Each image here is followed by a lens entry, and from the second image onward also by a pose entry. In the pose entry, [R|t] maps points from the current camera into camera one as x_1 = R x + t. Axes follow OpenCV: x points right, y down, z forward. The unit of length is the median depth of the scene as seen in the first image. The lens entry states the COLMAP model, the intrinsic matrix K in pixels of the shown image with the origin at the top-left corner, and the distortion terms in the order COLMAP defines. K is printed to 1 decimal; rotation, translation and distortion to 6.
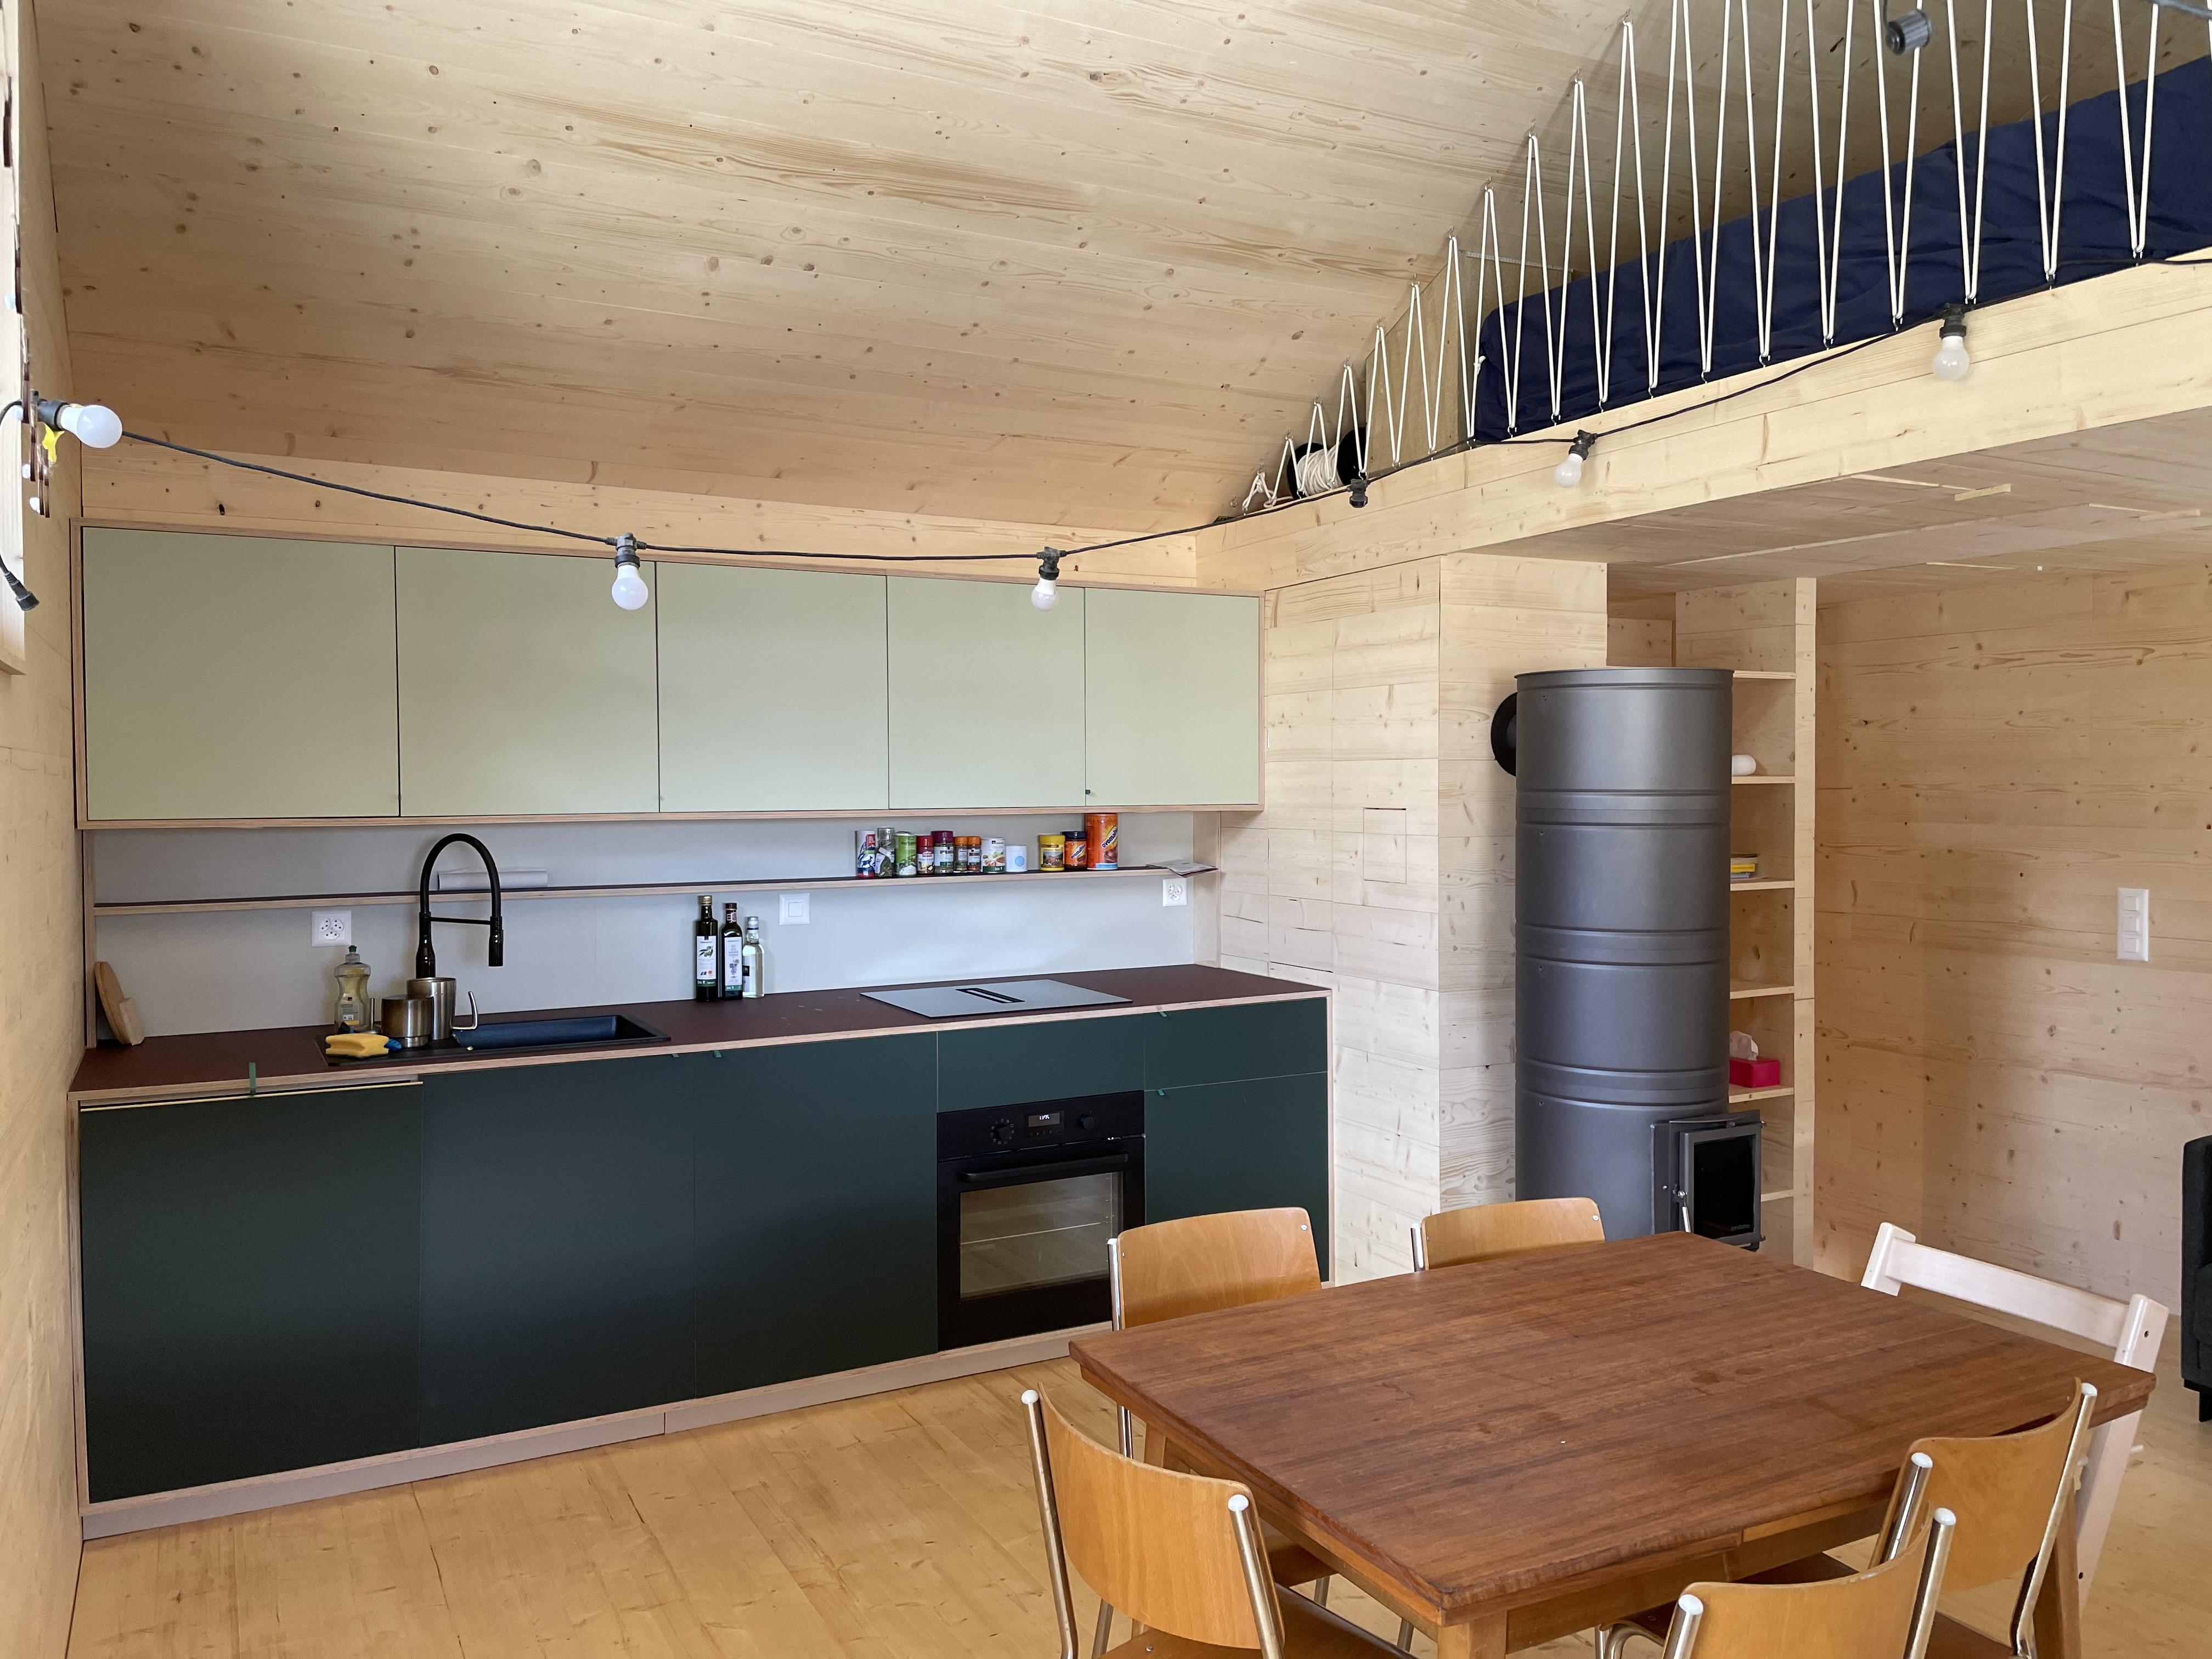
lens RADIAL K [[1665.3, 0, 1106.0], [0, 1665.3, 829.5], [0, 0, 1]] dist [0.049454, -0.051240]
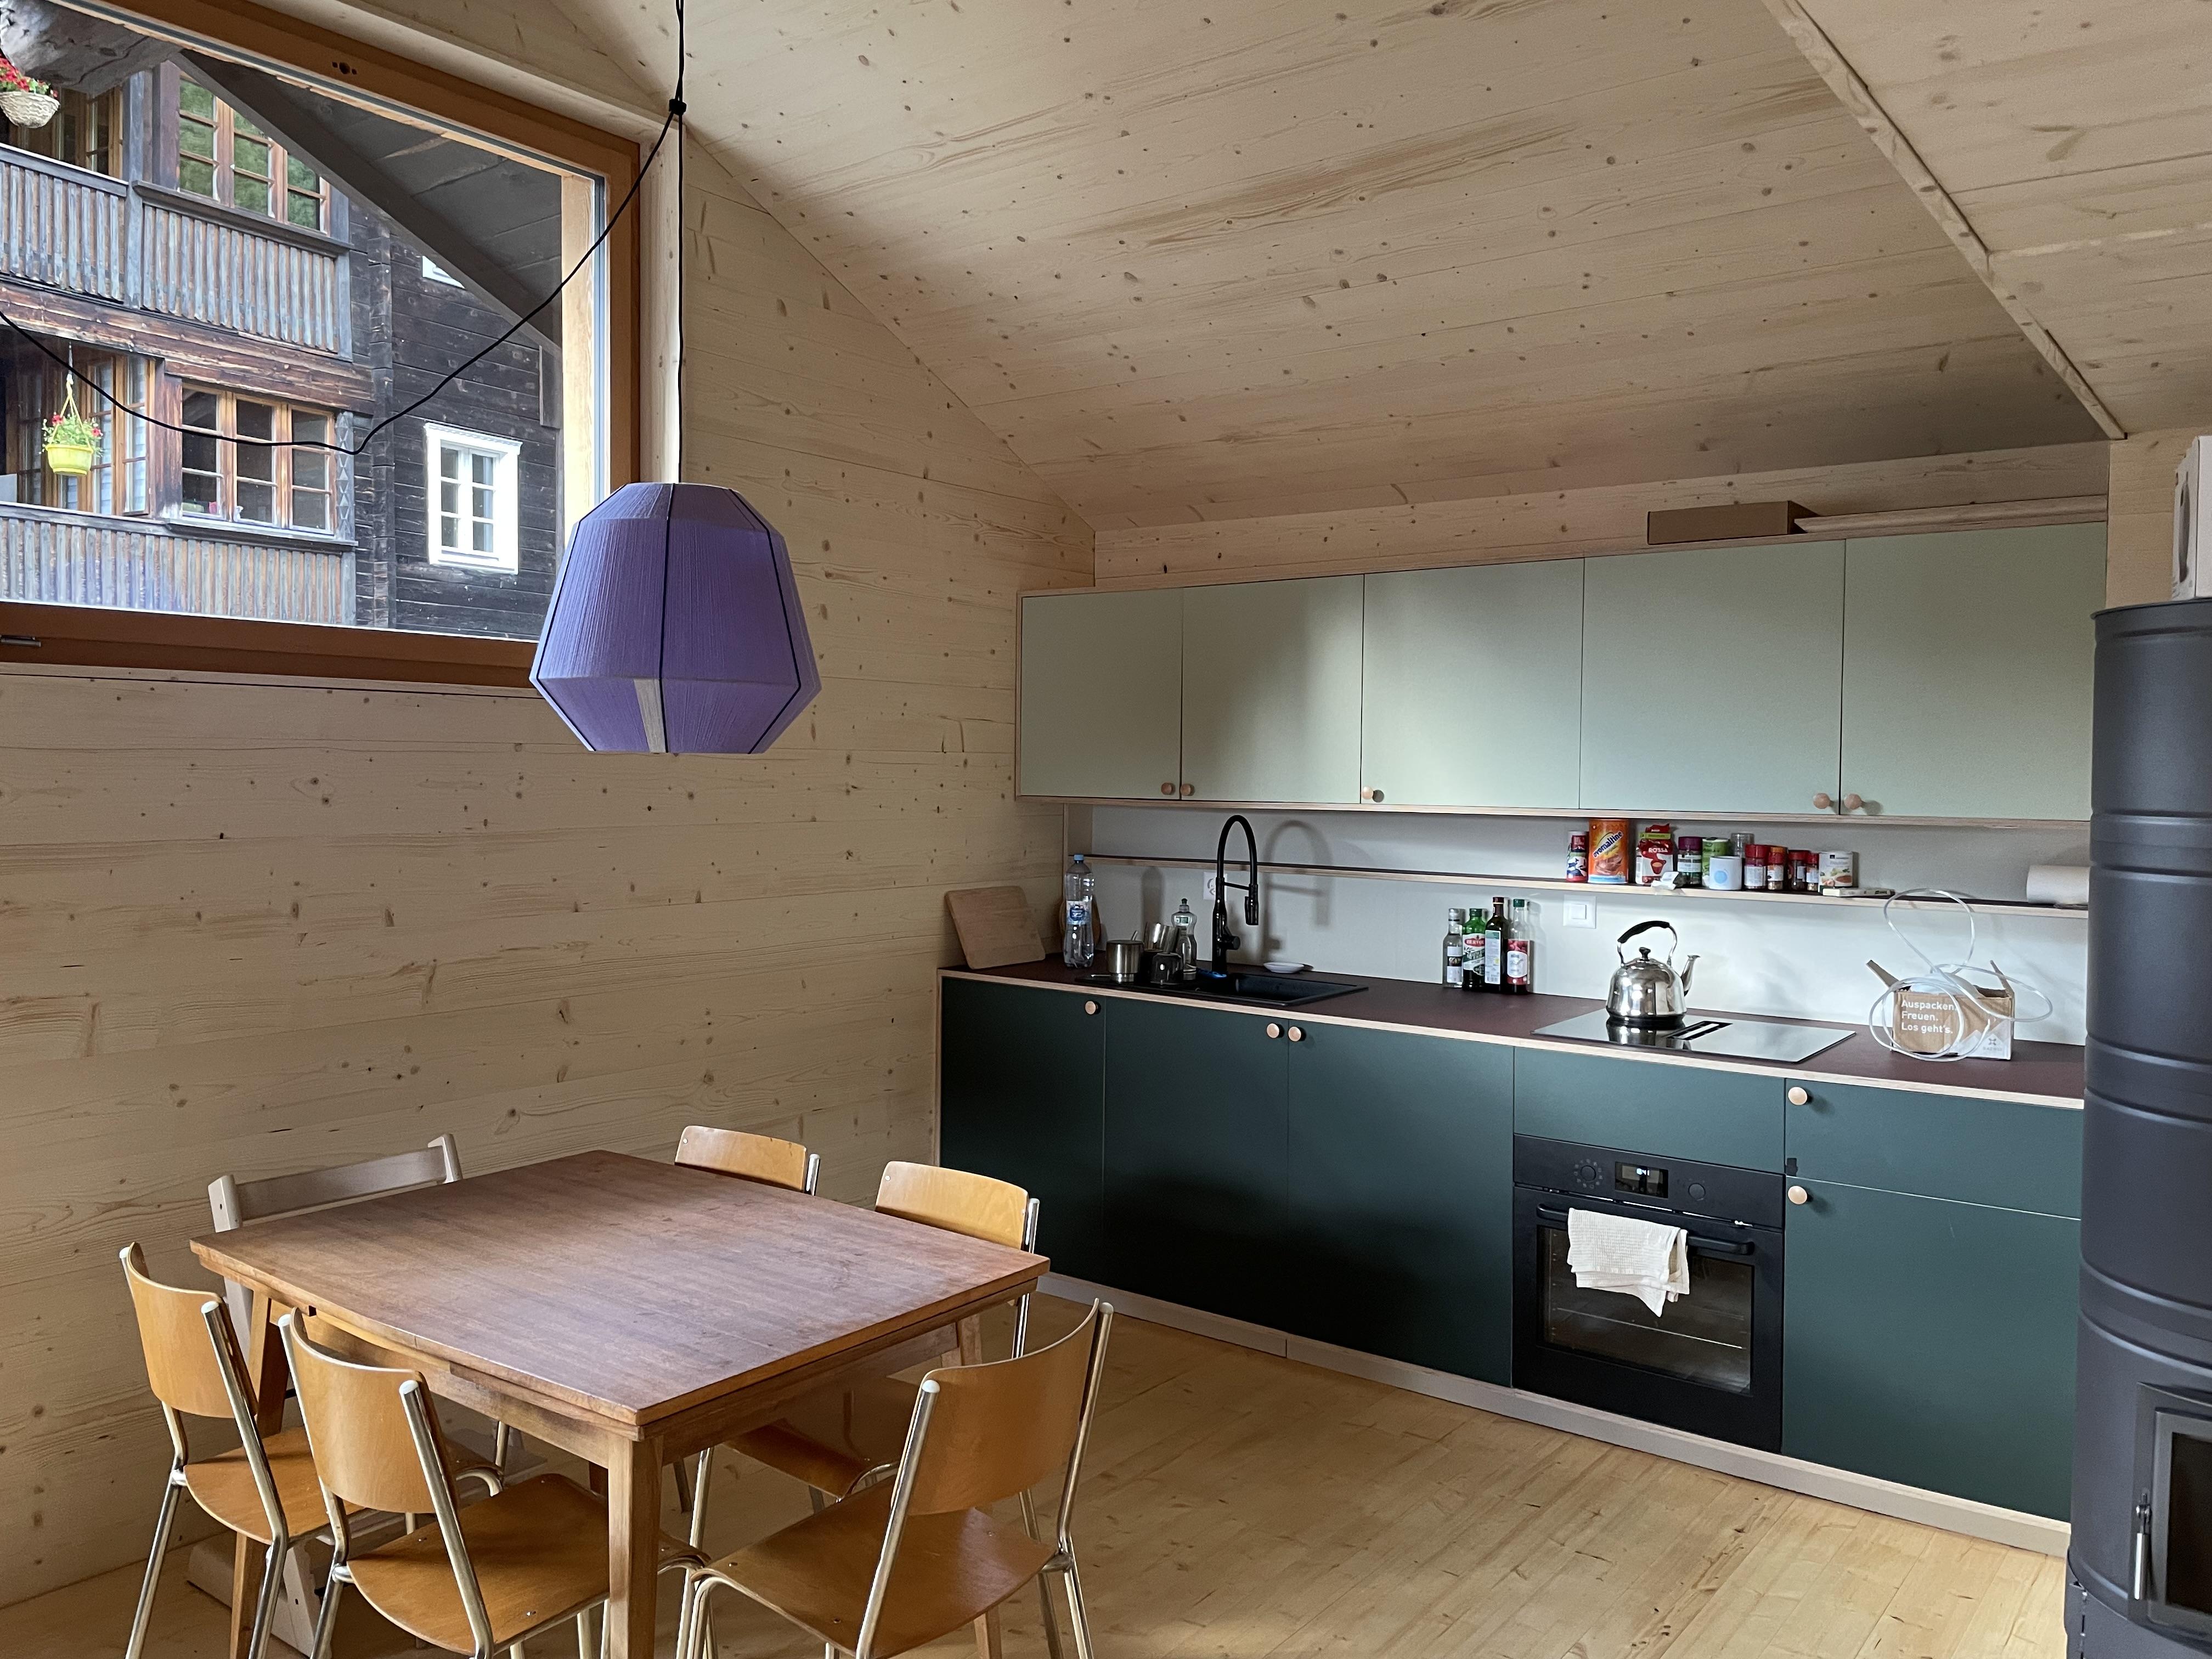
lens RADIAL K [[1665.3, 0, 1106.0], [0, 1665.3, 829.5], [0, 0, 1]] dist [0.049454, -0.051240]
pose [[0.411301, 0.043067, -0.910482, 0.678081], [-0.044523, 0.998640, 0.027124, -0.016473], [0.910412, 0.029381, 0.412659, 0.412941]]
